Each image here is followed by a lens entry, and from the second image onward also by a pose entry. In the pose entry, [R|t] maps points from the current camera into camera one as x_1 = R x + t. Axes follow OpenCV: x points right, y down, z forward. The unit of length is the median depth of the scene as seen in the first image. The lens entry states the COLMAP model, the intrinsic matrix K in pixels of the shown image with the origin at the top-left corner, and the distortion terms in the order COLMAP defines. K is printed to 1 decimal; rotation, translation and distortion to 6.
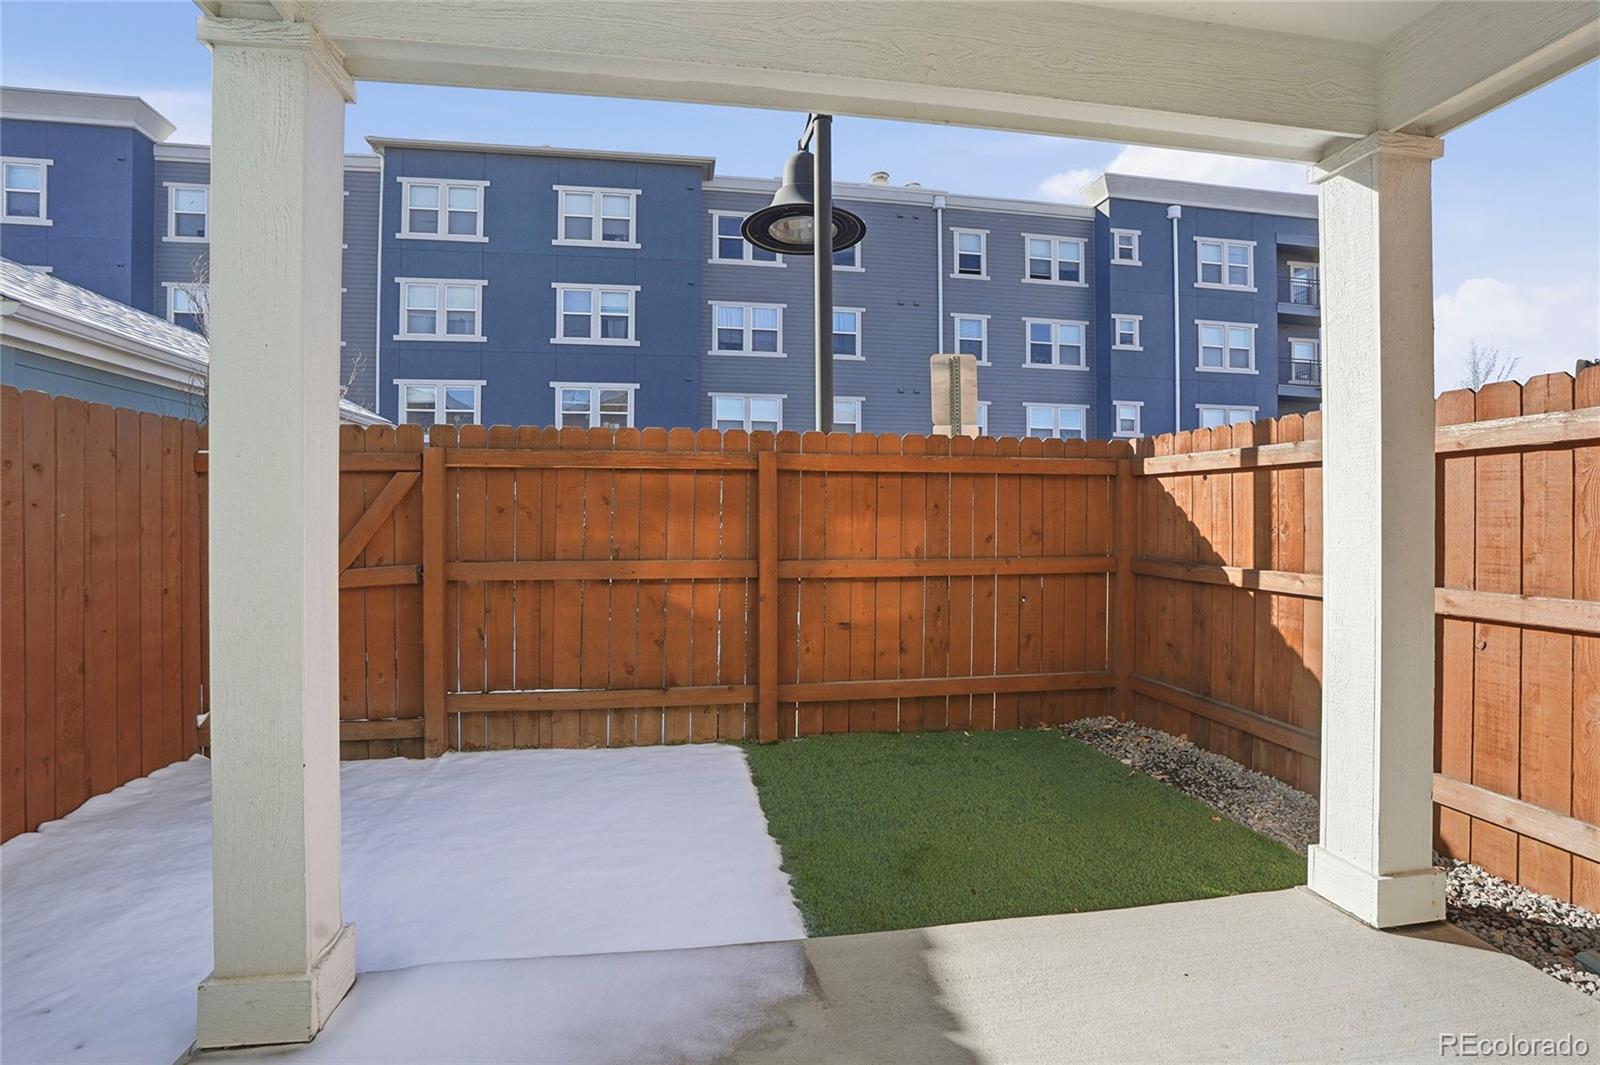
lens RADIAL K [[757.3, 0, 786.1], [0, 757.3, 516.6], [0, 0, 1]] dist [-0.059669, 0.024907]
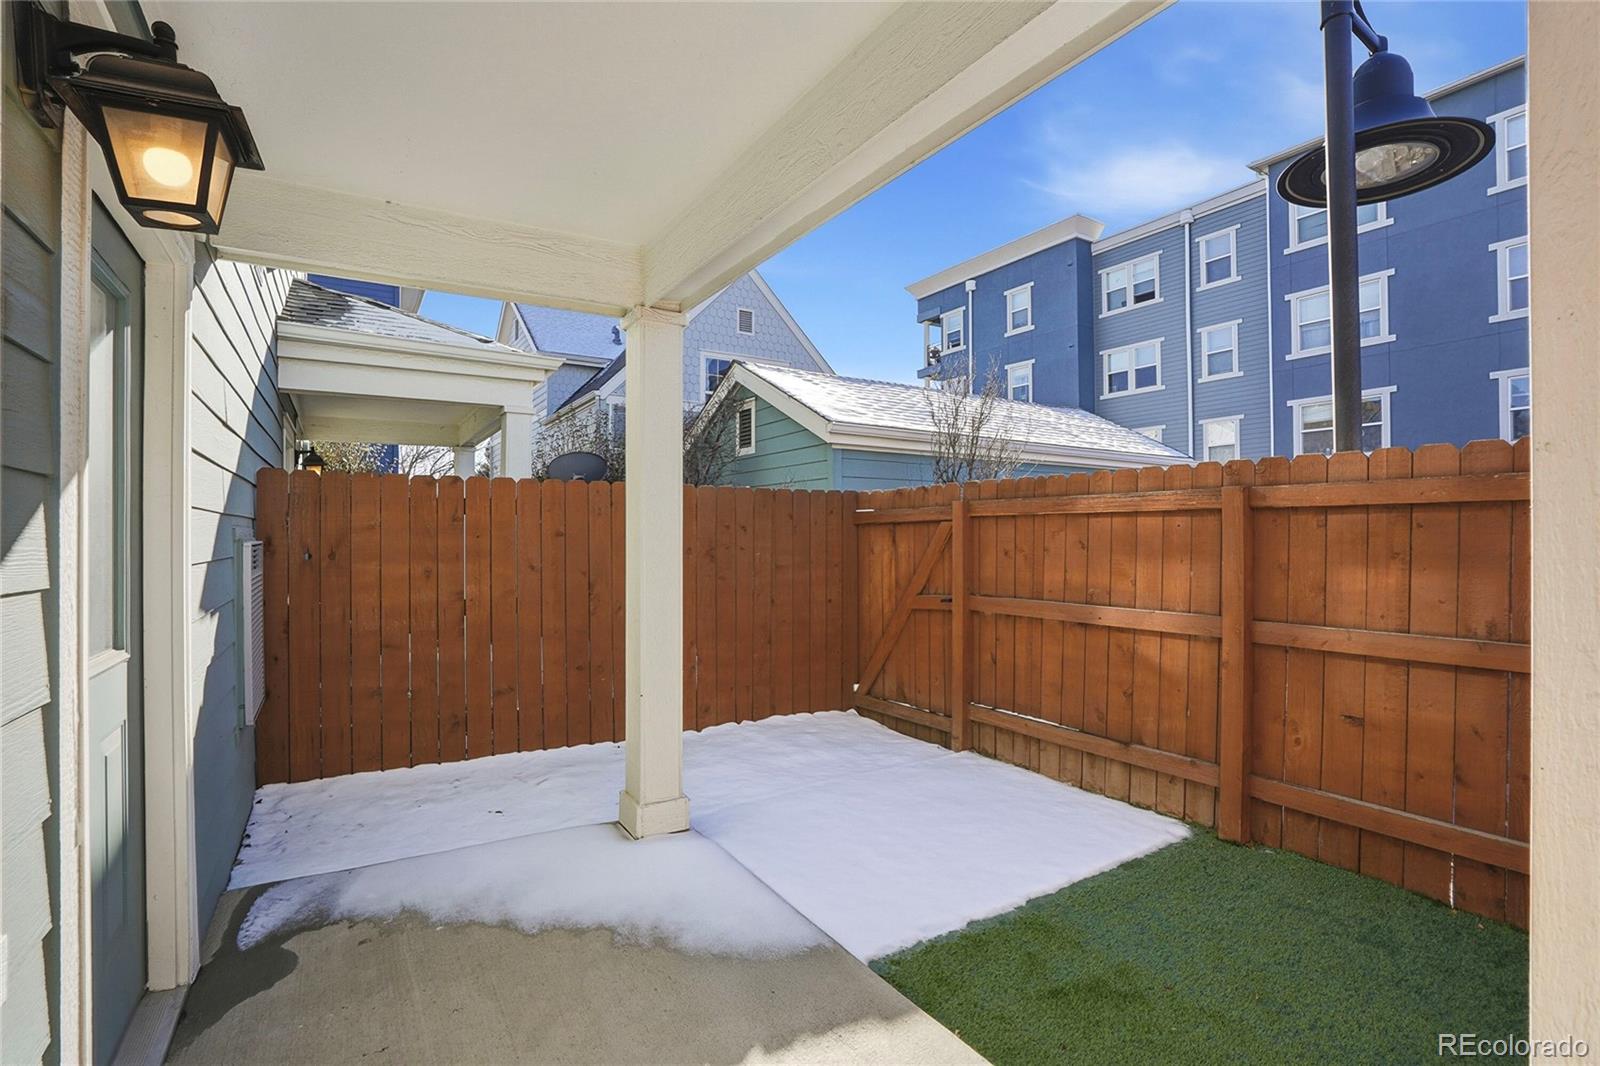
lens RADIAL K [[748.2, 0, 800.0], [0, 748.2, 533.0], [0, 0, 1]] dist [-0.032754, 0.001433]
pose [[0.400368, -0.006200, -0.916333, 0.525557], [-0.002735, 0.999965, -0.007961, -0.027727], [0.916350, 0.005694, 0.400337, 0.248854]]
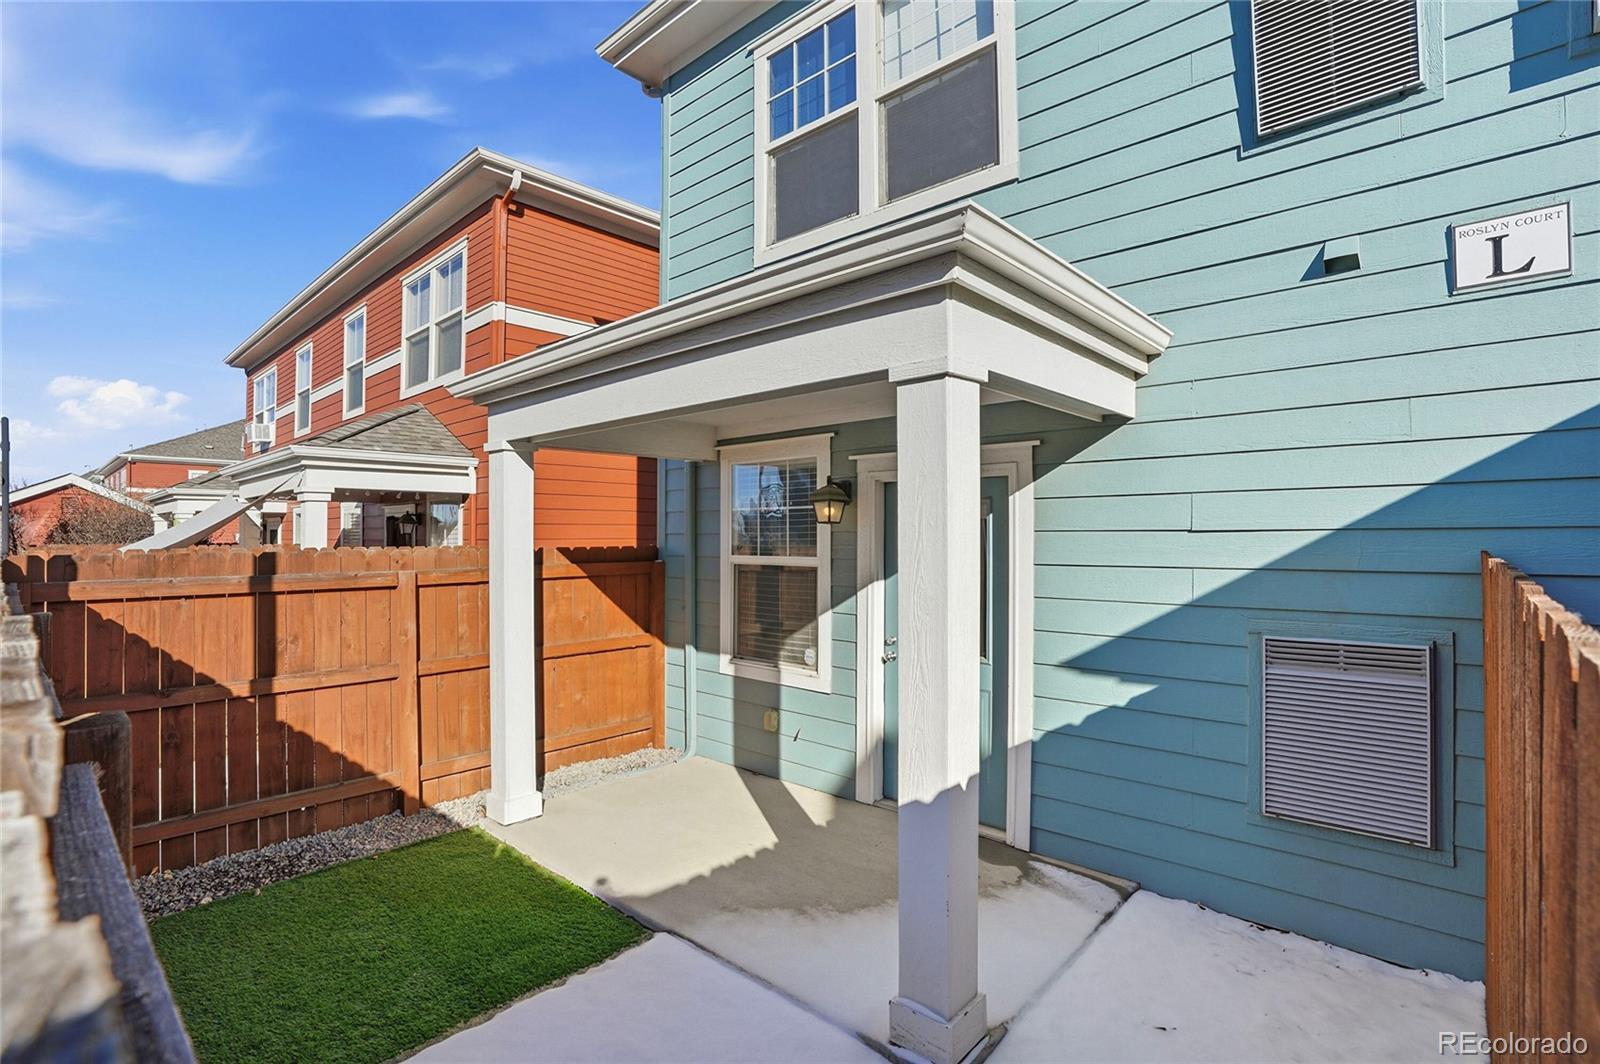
lens RADIAL K [[748.2, 0, 800.0], [0, 748.2, 532.0], [0, 0, 1]] dist [-0.032754, 0.001433]
pose [[-0.639392, 0.001383, 0.768879, -0.688228], [0.001639, 0.999999, -0.000435, -0.135196], [-0.768879, 0.000982, -0.639394, 0.912552]]
